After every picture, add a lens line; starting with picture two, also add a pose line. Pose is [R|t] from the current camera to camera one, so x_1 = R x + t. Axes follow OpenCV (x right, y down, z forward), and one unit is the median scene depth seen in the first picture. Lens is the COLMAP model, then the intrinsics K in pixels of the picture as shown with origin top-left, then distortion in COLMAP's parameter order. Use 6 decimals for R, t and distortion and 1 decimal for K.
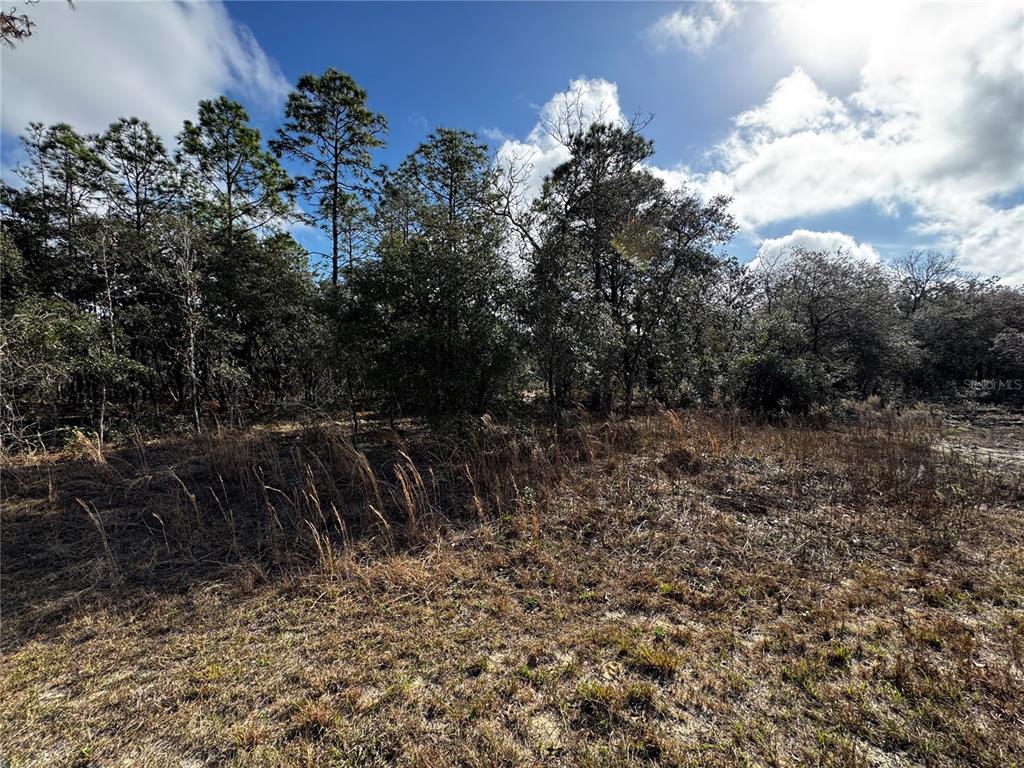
lens RADIAL K [[411.9, 0, 508.0], [0, 411.9, 382.1], [0, 0, 1]] dist [0.002547, 0.000043]
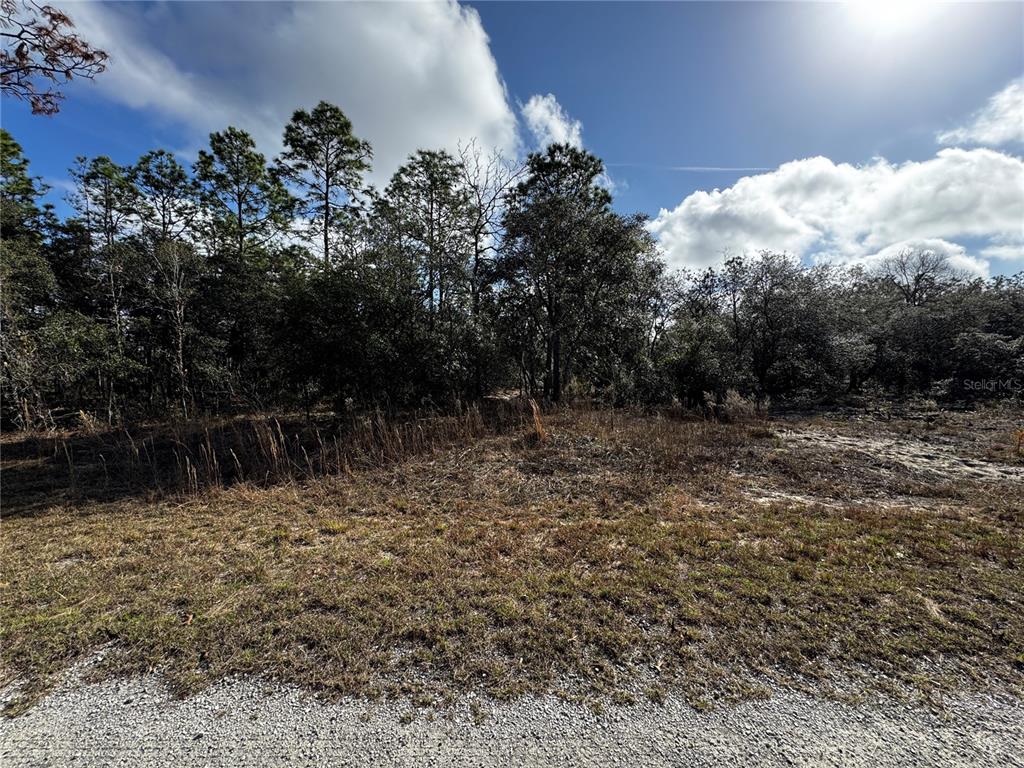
lens RADIAL K [[411.9, 0, 516.3], [0, 411.9, 384.7], [0, 0, 1]] dist [0.002547, 0.000043]
pose [[0.997857, 0.005005, -0.065235, 0.172504], [-0.004271, 0.999926, 0.011375, 0.000721], [0.065287, -0.011072, 0.997805, -0.098003]]
